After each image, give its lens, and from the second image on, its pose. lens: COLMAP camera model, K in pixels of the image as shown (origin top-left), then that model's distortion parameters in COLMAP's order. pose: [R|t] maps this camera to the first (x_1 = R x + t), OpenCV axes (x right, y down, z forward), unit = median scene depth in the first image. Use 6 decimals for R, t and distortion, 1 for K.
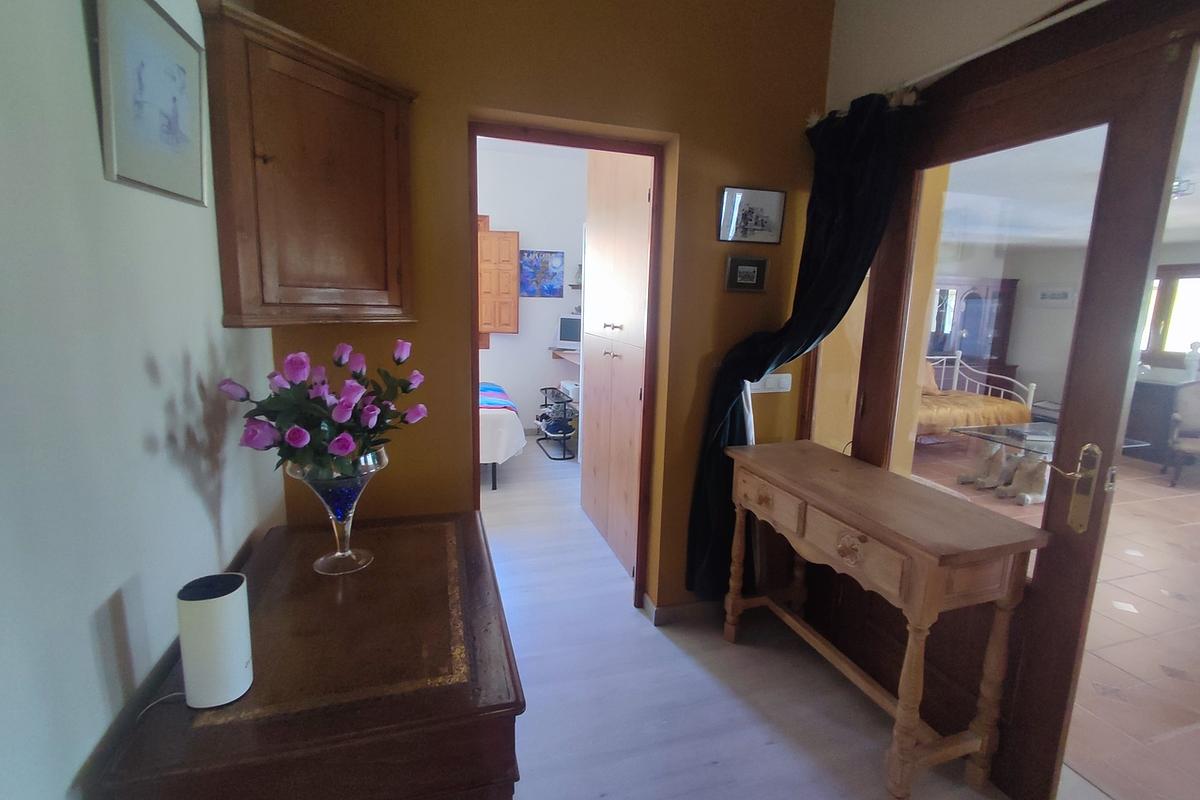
lens RADIAL K [[546.4, 0, 598.4], [0, 546.4, 396.1], [0, 0, 1]] dist [-0.008075, -0.000436]
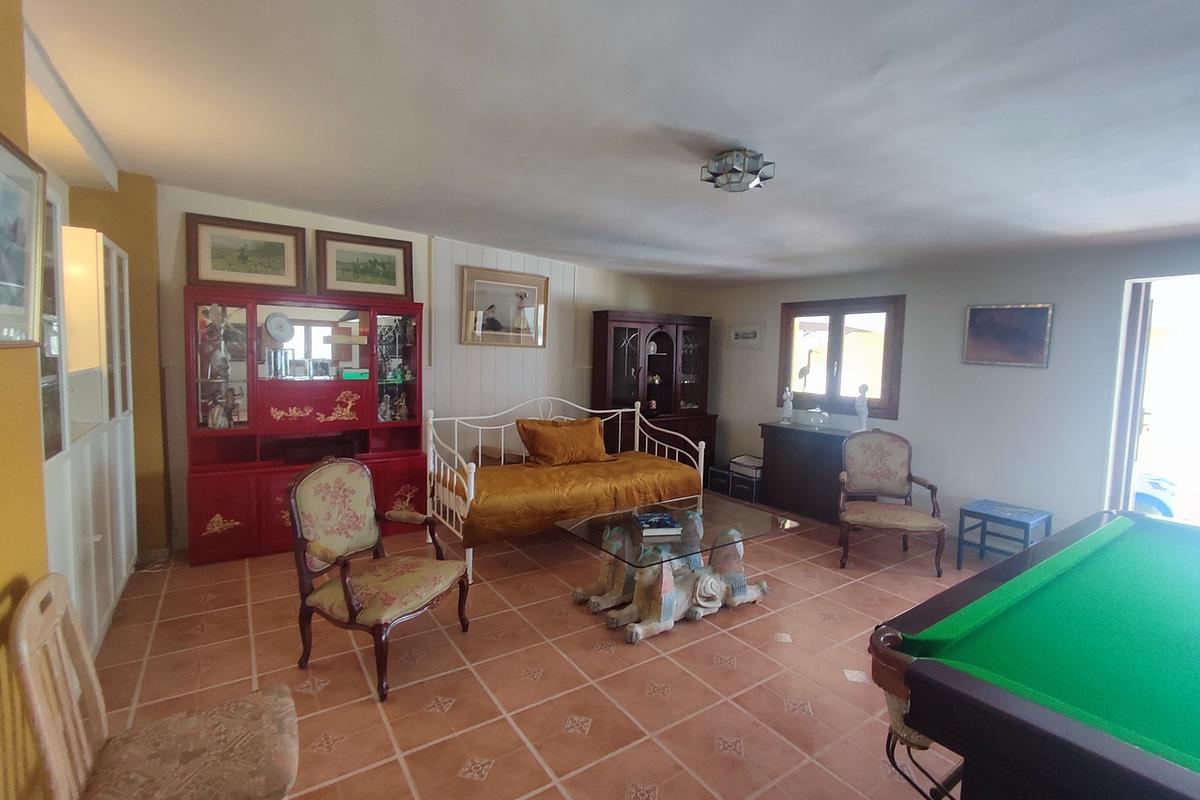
lens RADIAL K [[546.4, 0, 607.1], [0, 546.4, 393.0], [0, 0, 1]] dist [-0.008075, -0.000436]
pose [[0.955693, -0.029391, 0.292894, 0.410366], [0.055620, 0.995110, -0.081628, -0.034723], [-0.289063, 0.094302, 0.952654, 0.253785]]
